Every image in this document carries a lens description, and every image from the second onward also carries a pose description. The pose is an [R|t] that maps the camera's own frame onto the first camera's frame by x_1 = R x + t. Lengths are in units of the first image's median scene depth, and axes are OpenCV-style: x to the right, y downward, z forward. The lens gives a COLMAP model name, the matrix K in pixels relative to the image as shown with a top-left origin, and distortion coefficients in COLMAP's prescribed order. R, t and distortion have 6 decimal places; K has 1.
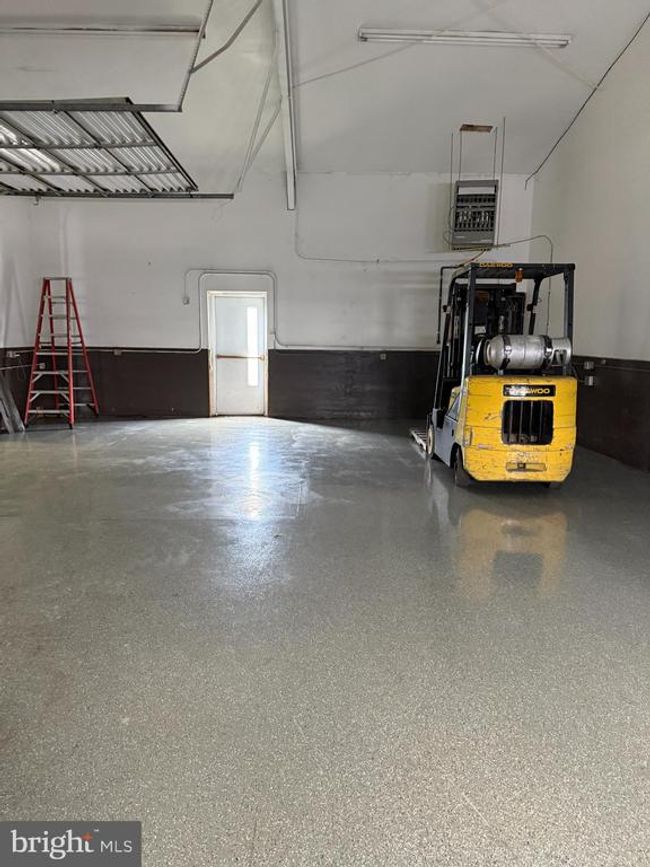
lens RADIAL K [[609.7, 0, 303.1], [0, 609.7, 436.0], [0, 0, 1]] dist [0.023002, -0.005313]
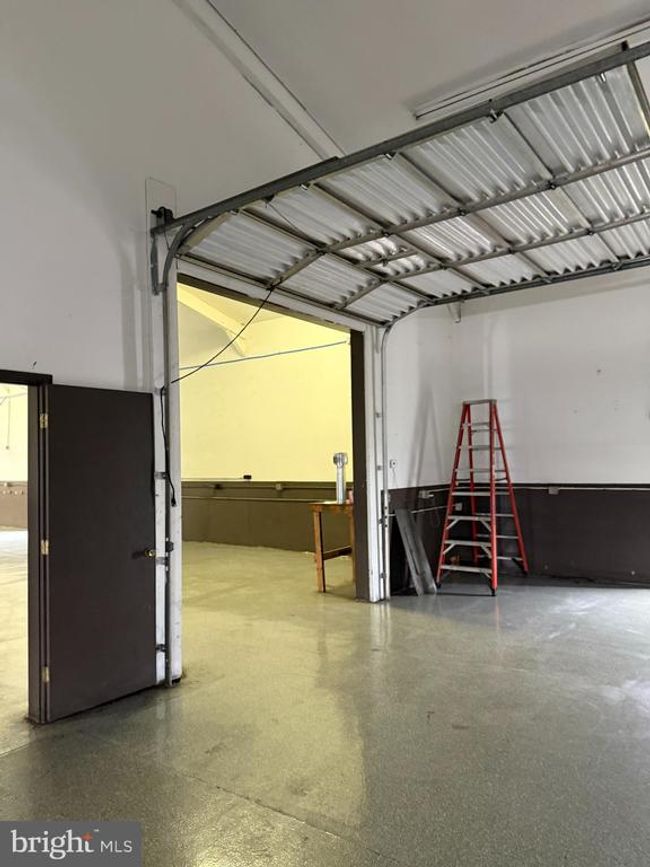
lens RADIAL K [[609.7, 0, 322.0], [0, 609.7, 434.6], [0, 0, 1]] dist [0.023002, -0.005313]
pose [[0.815214, -0.052433, -0.576782, -0.104921], [-0.067096, 0.980638, -0.183977, -0.050091], [0.575261, 0.188680, 0.795911, 0.239699]]
